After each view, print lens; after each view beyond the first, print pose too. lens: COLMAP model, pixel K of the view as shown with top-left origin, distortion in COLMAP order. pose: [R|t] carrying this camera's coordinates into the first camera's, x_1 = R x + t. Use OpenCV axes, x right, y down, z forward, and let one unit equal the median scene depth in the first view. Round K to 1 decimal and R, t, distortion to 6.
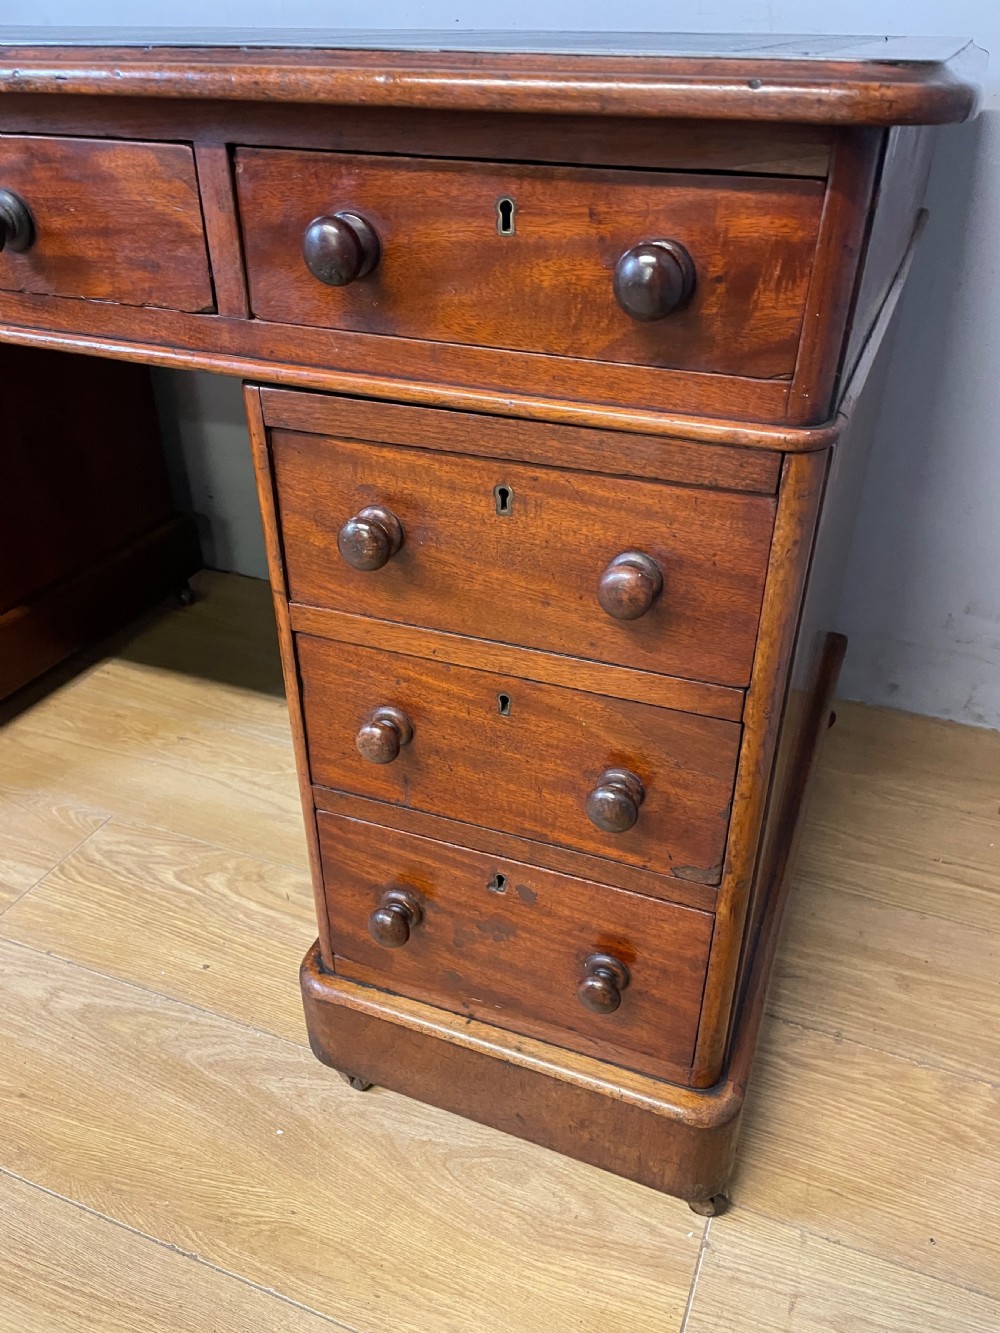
lens RADIAL K [[1011.5, 0, 516.2], [0, 1011.5, 678.7], [0, 0, 1]] dist [0.095791, -0.120254]
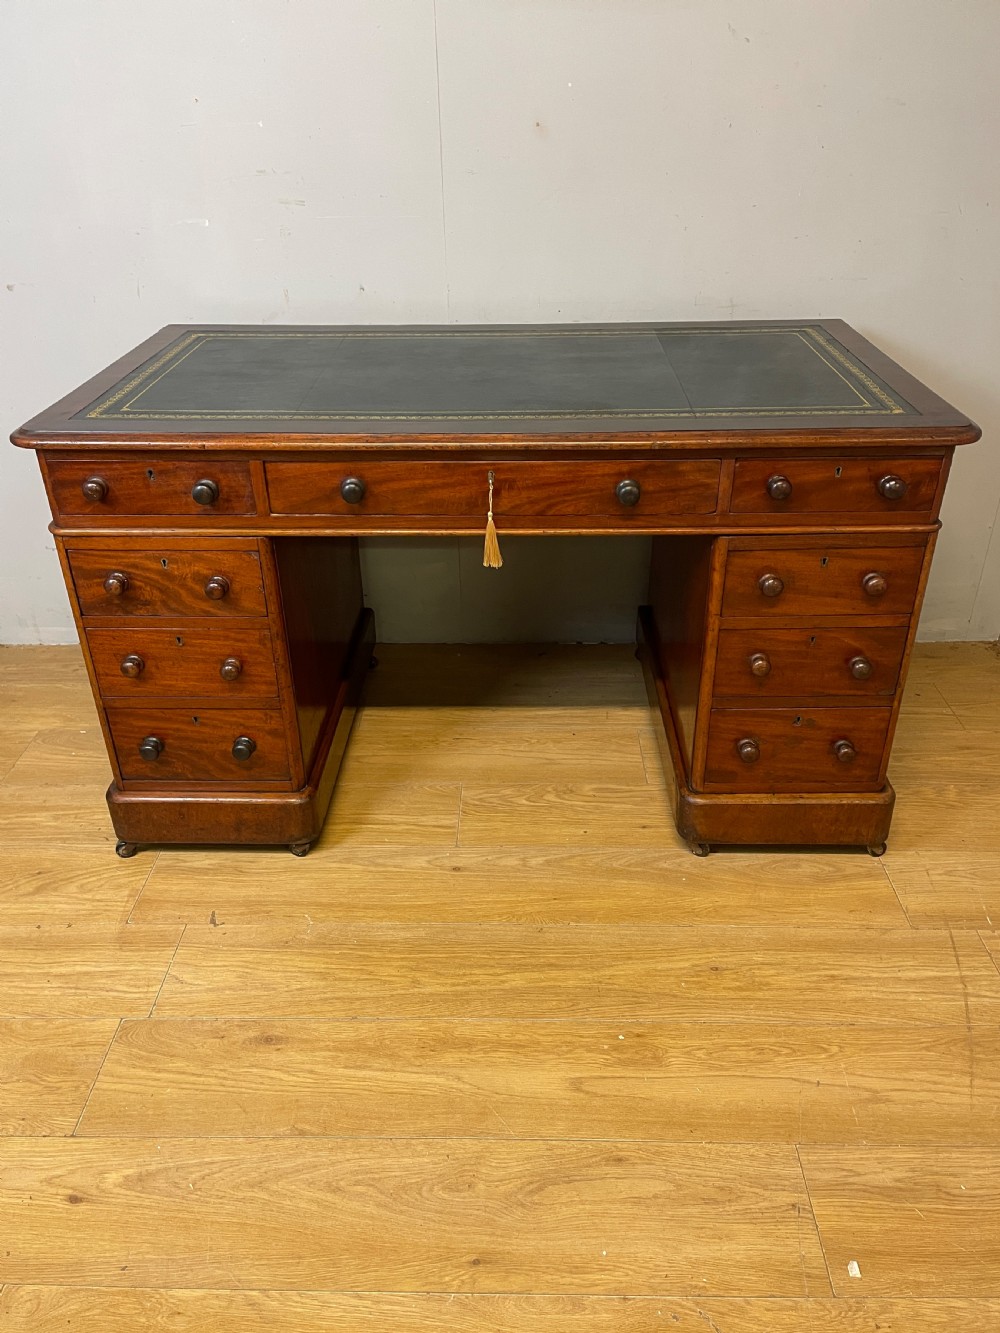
lens RADIAL K [[1011.5, 0, 499.5], [0, 1011.5, 671.3], [0, 0, 1]] dist [0.095791, -0.120254]
pose [[0.937063, -0.194323, 0.290090, -1.292101], [0.206176, 0.978458, -0.010558, -0.029176], [-0.281789, 0.069703, 0.956941, -1.053521]]
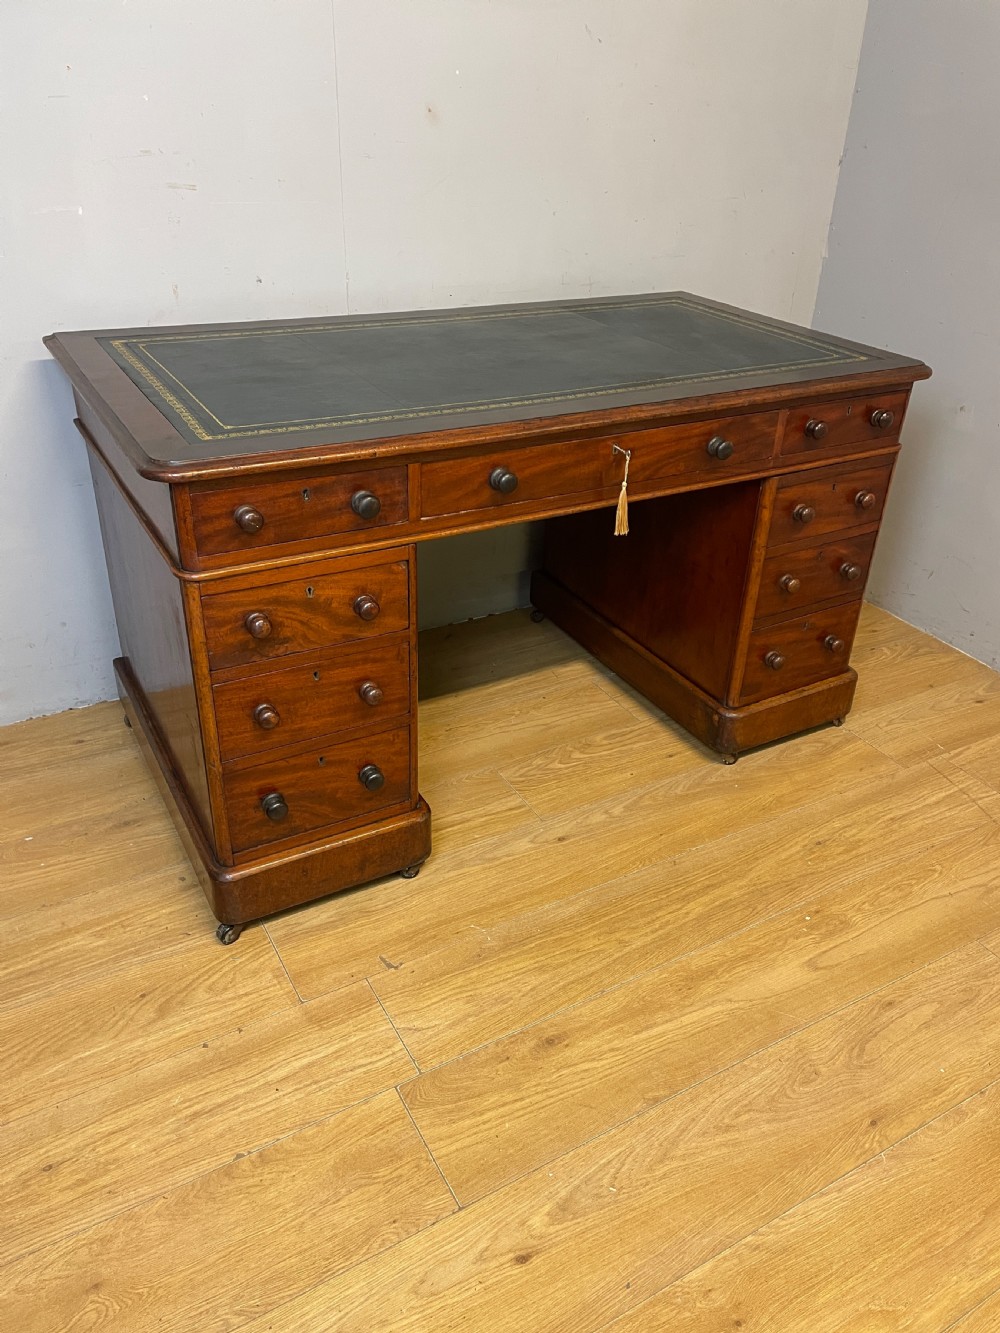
lens RADIAL K [[1011.5, 0, 516.5], [0, 1011.5, 665.7], [0, 0, 1]] dist [0.095791, -0.120254]
pose [[0.615906, -0.381792, 0.689126, -2.417115], [0.393440, 0.906897, 0.150805, -0.425711], [-0.682542, 0.178248, 0.708776, -0.426719]]
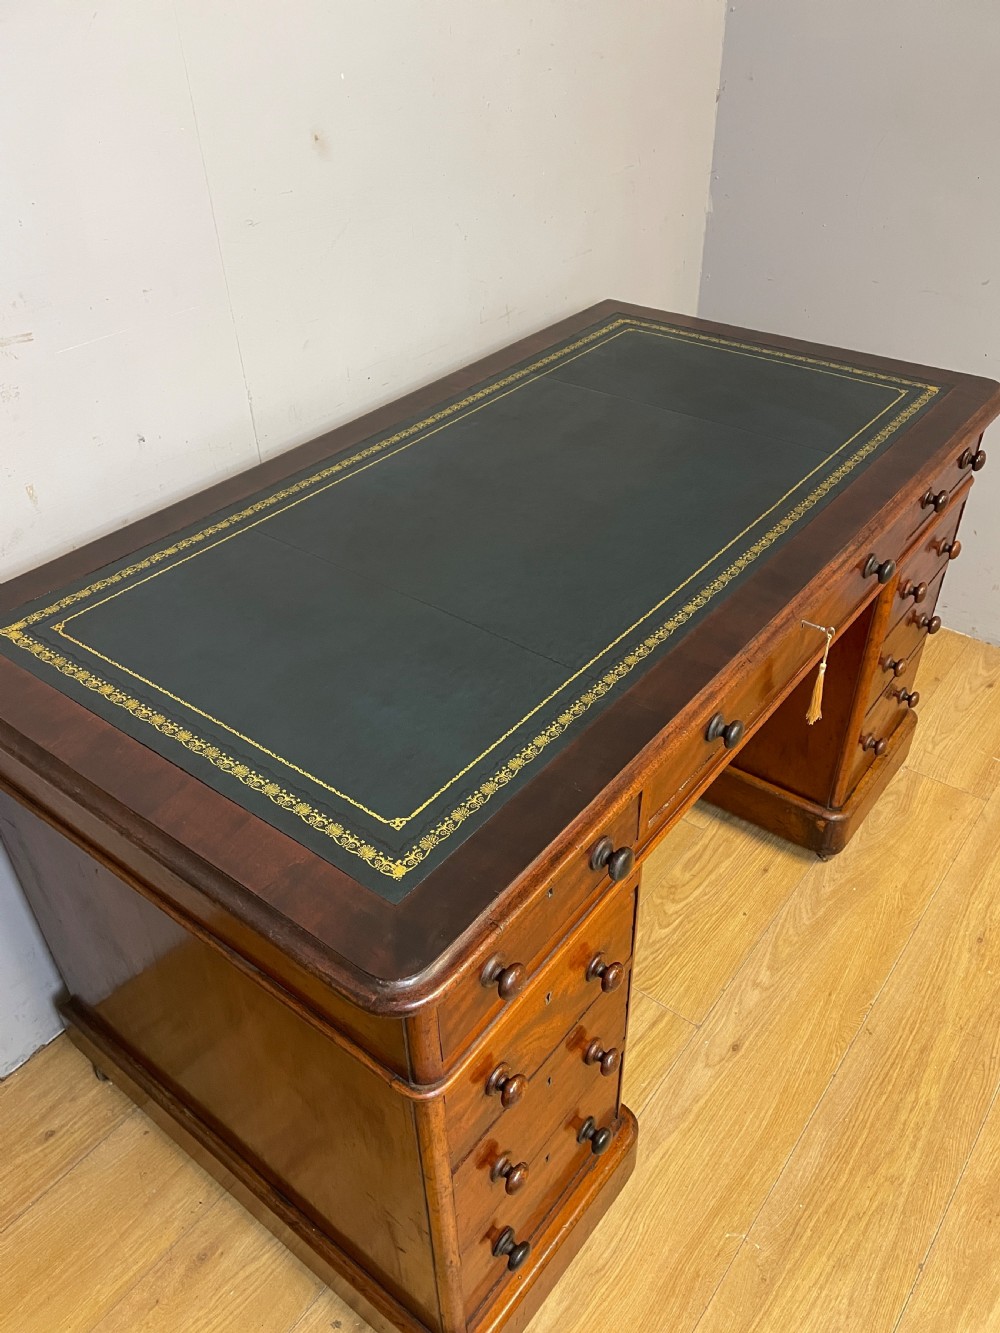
lens RADIAL K [[1011.5, 0, 506.6], [0, 1011.5, 674.5], [0, 0, 1]] dist [0.095791, -0.120254]
pose [[0.273488, -0.594949, 0.755804, -2.026471], [0.534581, 0.747246, 0.394774, -1.255037], [-0.799642, 0.296073, 0.522412, 0.423177]]
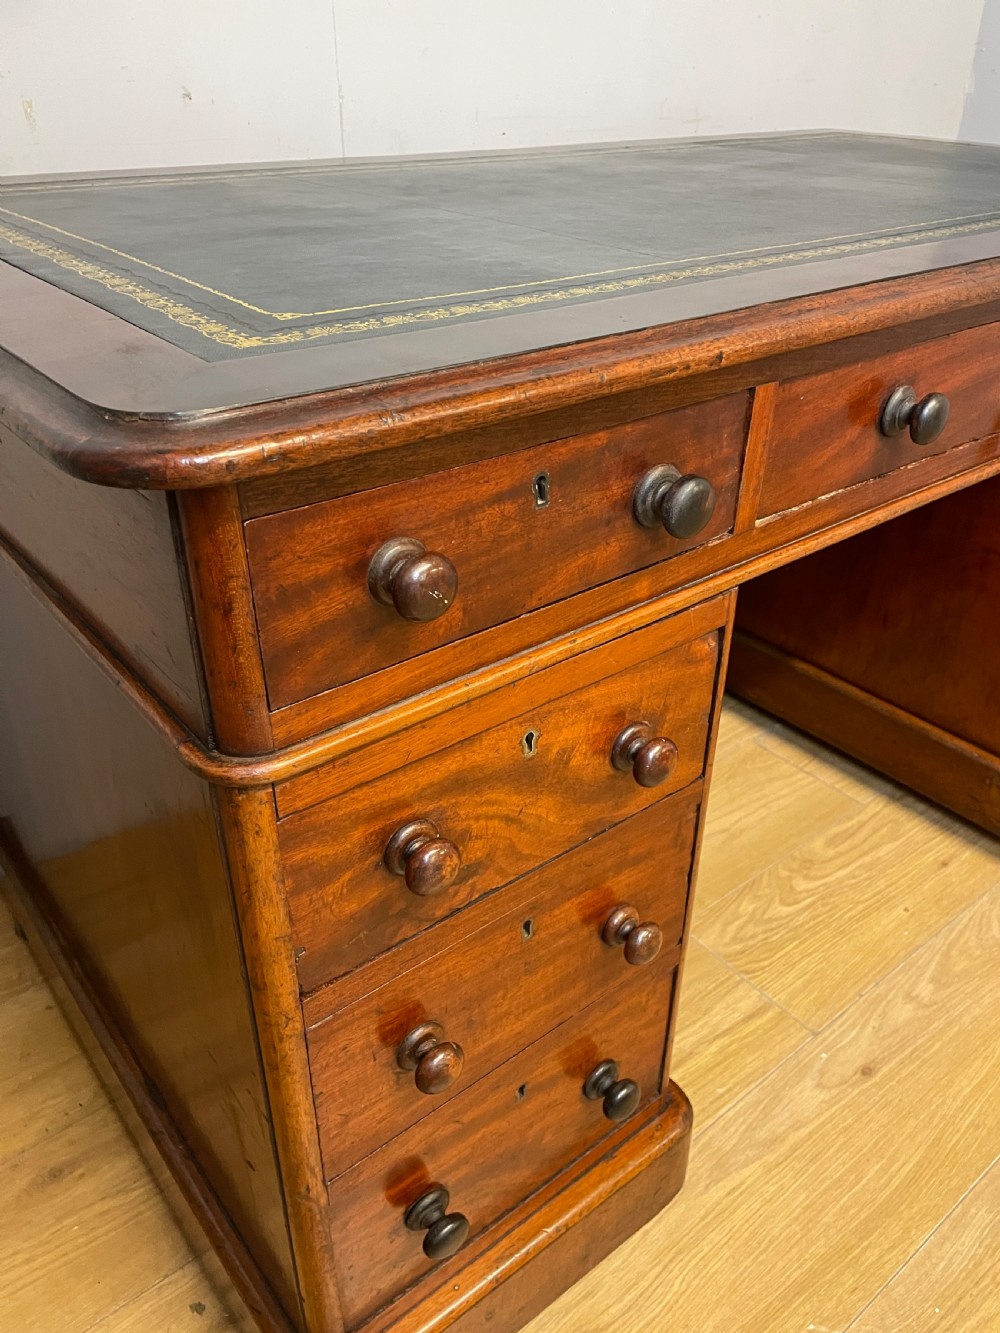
lens RADIAL K [[1011.5, 0, 513.6], [0, 1011.5, 677.8], [0, 0, 1]] dist [0.095791, -0.120254]
pose [[0.483616, -0.463436, 0.742525, -1.812979], [0.464895, 0.854779, 0.230706, -0.631789], [-0.741612, 0.233623, 0.628834, 0.707579]]
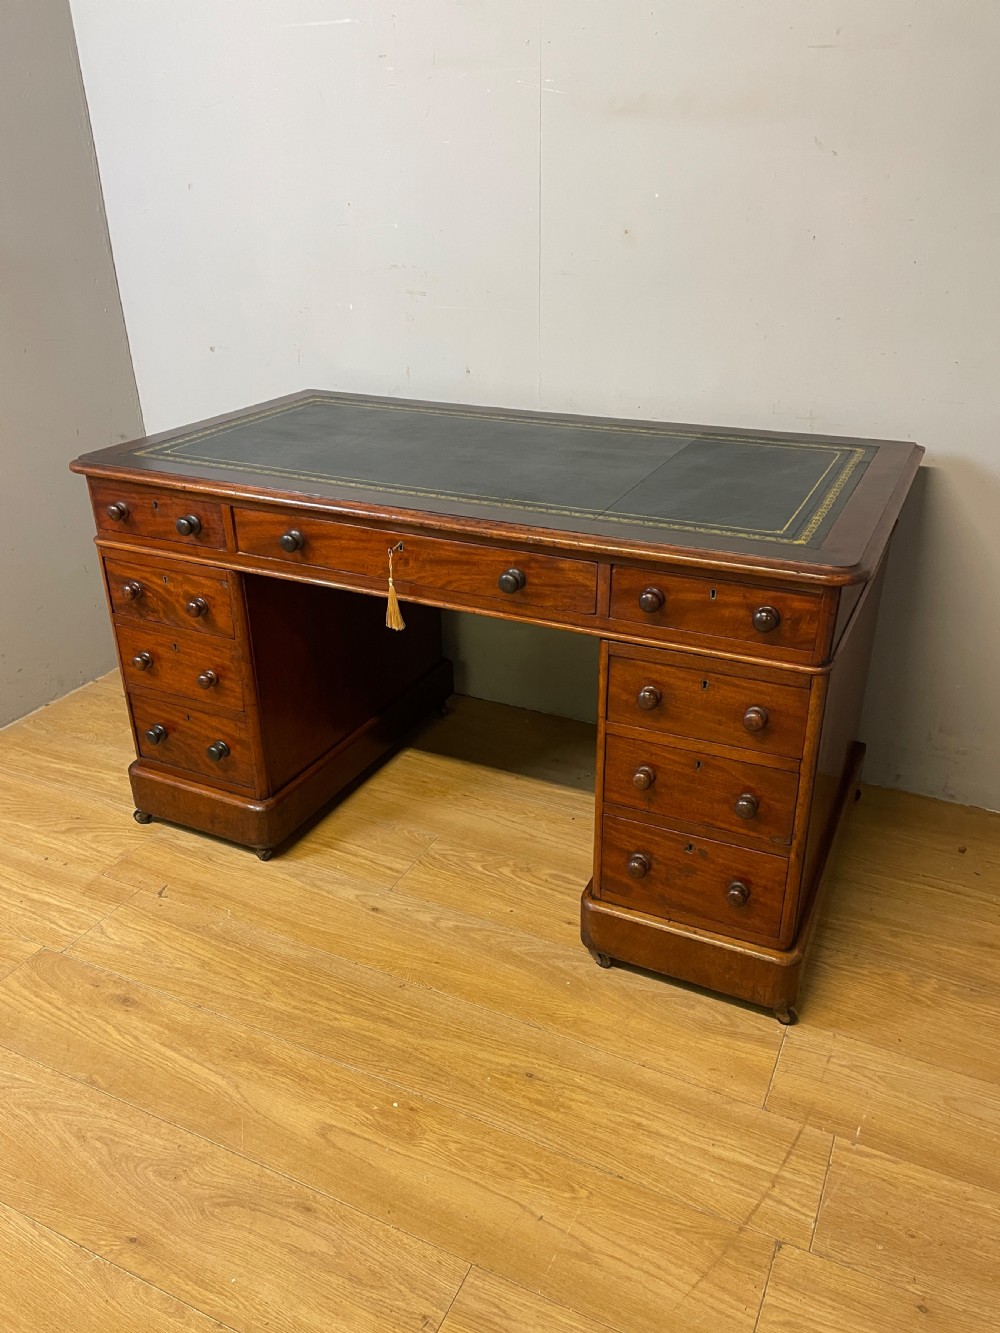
lens RADIAL K [[1011.5, 0, 499.9], [0, 1011.5, 664.5], [0, 0, 1]] dist [0.095791, -0.120254]
pose [[0.997115, 0.014408, -0.074531, -0.263991], [-0.023125, 0.992809, -0.117452, 0.070045], [0.072303, 0.118837, 0.990278, -1.257394]]
